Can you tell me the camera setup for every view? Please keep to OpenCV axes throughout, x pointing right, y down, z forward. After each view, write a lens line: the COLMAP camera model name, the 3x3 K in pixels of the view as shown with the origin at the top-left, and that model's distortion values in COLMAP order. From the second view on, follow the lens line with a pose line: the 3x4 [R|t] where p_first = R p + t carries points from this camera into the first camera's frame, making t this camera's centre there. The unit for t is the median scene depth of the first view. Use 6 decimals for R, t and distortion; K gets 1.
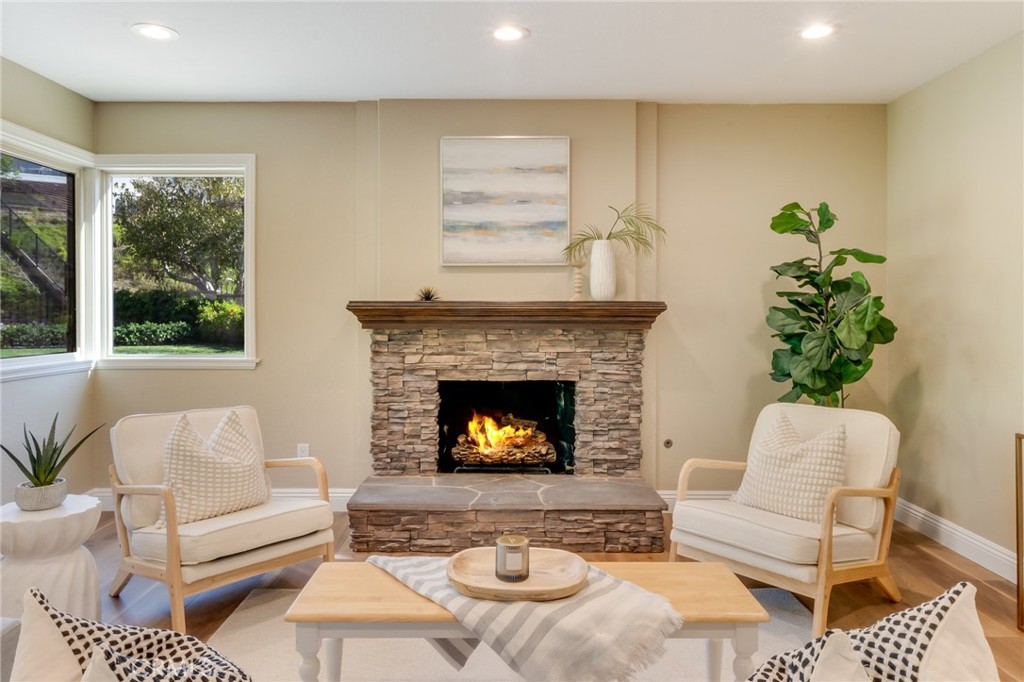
lens RADIAL K [[671.6, 0, 515.3], [0, 671.6, 313.6], [0, 0, 1]] dist [-0.009102, 0.000477]
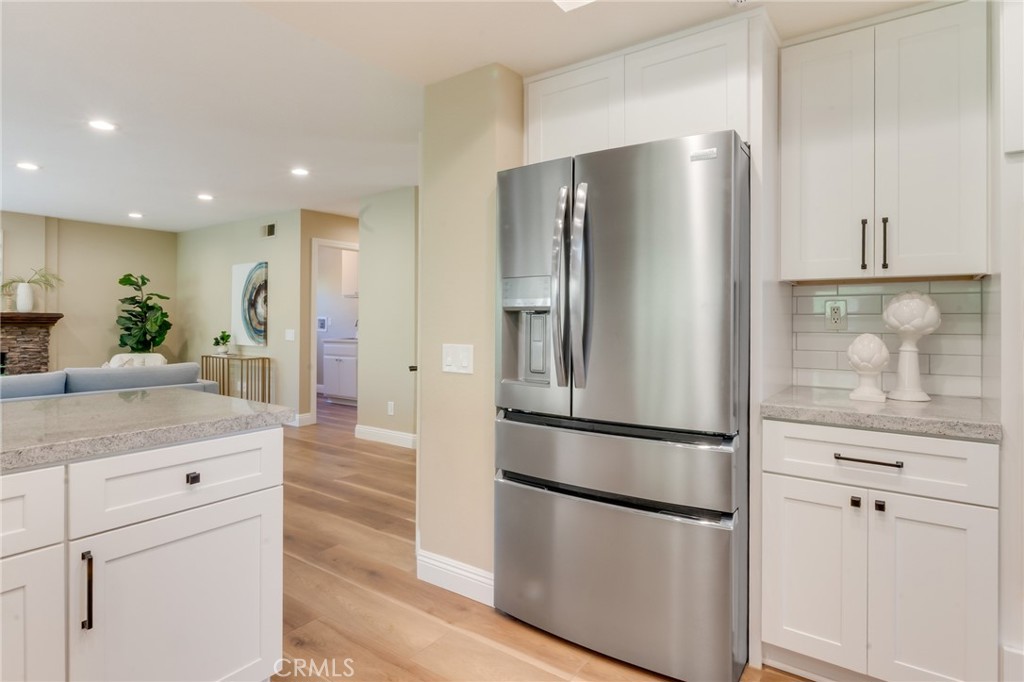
lens RADIAL K [[547.8, 0, 519.6], [0, 547.8, 319.7], [0, 0, 1]] dist [-0.005895, -0.000738]
pose [[0.589453, 0.002968, 0.807797, -0.320288], [0.000473, 0.999992, -0.004019, 0.010157], [-0.807802, 0.002751, 0.589447, -1.195152]]
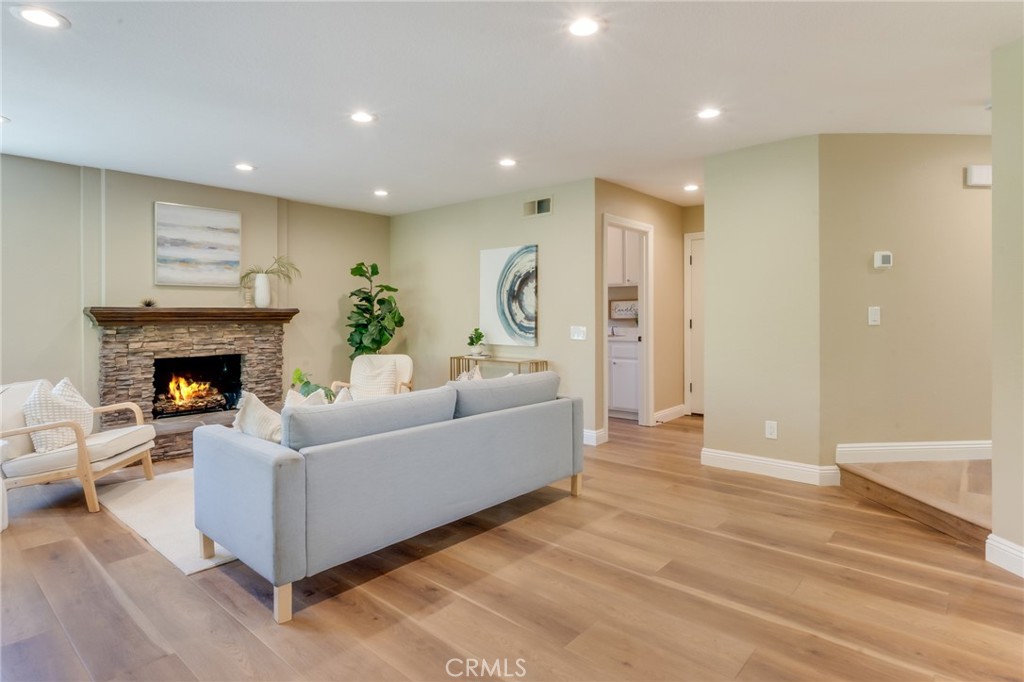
lens RADIAL K [[547.8, 0, 502.3], [0, 547.8, 319.0], [0, 0, 1]] dist [-0.005895, -0.000738]
pose [[0.669778, -0.010054, 0.742493, -0.518545], [0.005834, 0.999949, 0.008278, 0.002478], [-0.742538, -0.001213, 0.669803, -0.445429]]
